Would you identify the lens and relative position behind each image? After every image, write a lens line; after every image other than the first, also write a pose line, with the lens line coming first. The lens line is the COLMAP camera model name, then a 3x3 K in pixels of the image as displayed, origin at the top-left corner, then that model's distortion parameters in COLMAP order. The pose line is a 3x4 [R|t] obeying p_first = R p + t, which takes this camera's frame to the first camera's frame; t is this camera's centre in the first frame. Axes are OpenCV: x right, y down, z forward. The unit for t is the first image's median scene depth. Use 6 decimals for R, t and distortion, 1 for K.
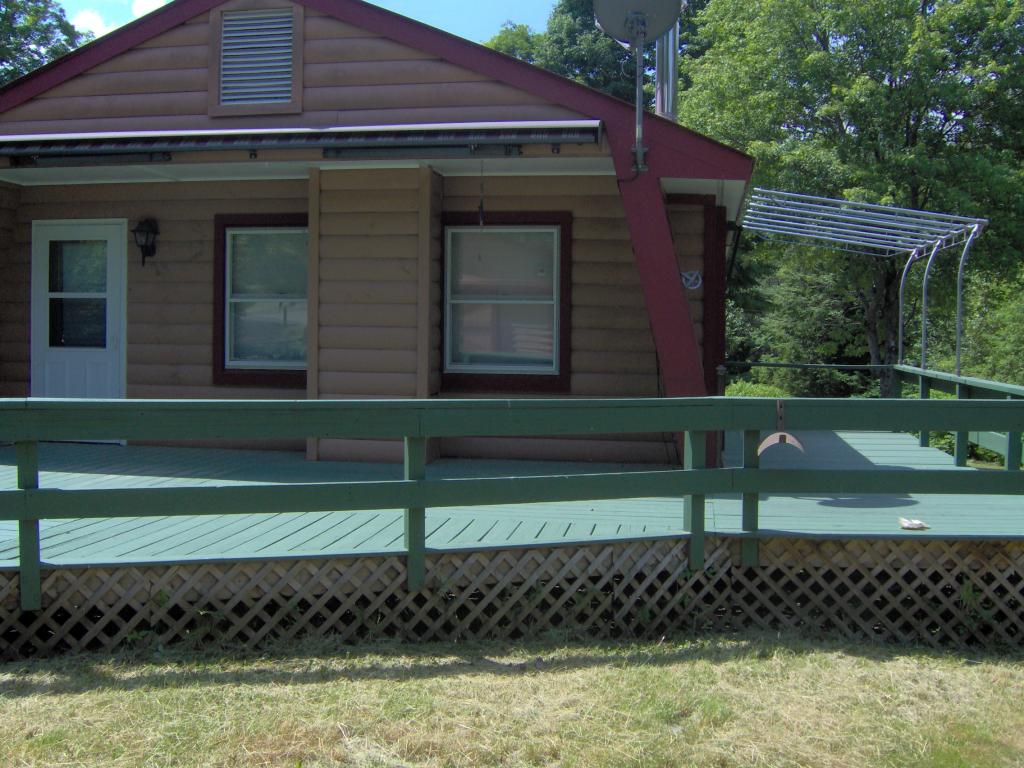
lens RADIAL K [[1089.3, 0, 512.6], [0, 1089.3, 334.0], [0, 0, 1]] dist [-0.137127, 0.007039]
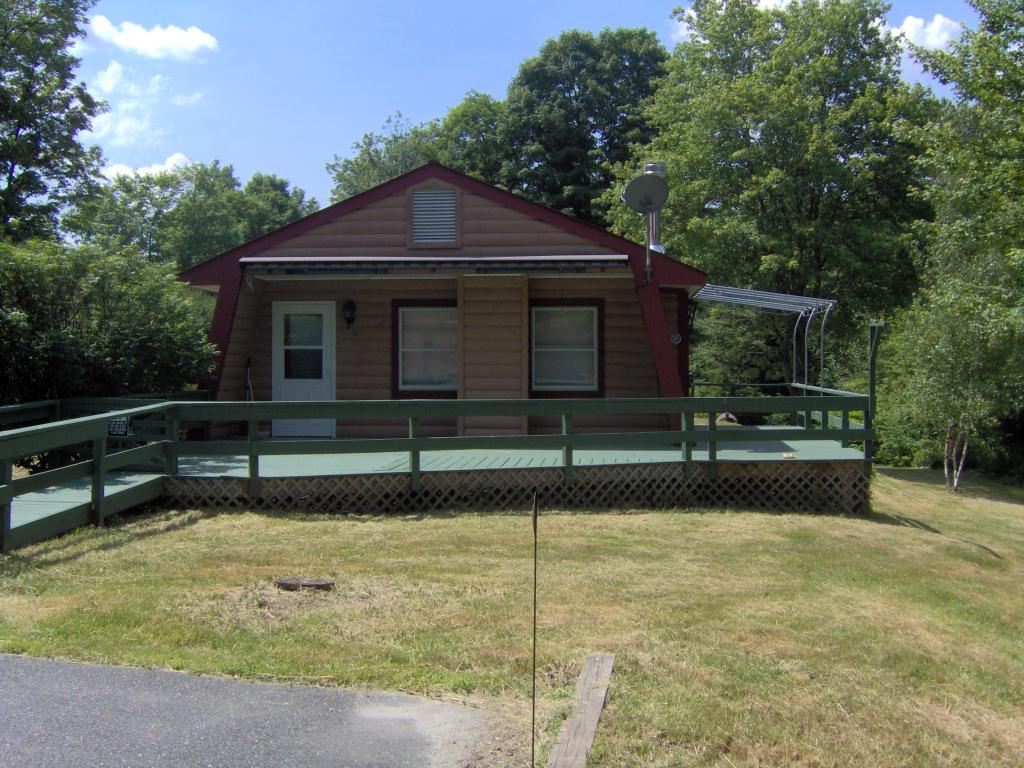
lens RADIAL K [[1089.3, 0, 512.6], [0, 1089.3, 334.0], [0, 0, 1]] dist [-0.137127, 0.007039]
pose [[0.997766, -0.011055, 0.065884, -0.307251], [0.012788, 0.999582, -0.025940, -0.014960], [-0.065570, 0.026725, 0.997490, -1.095615]]
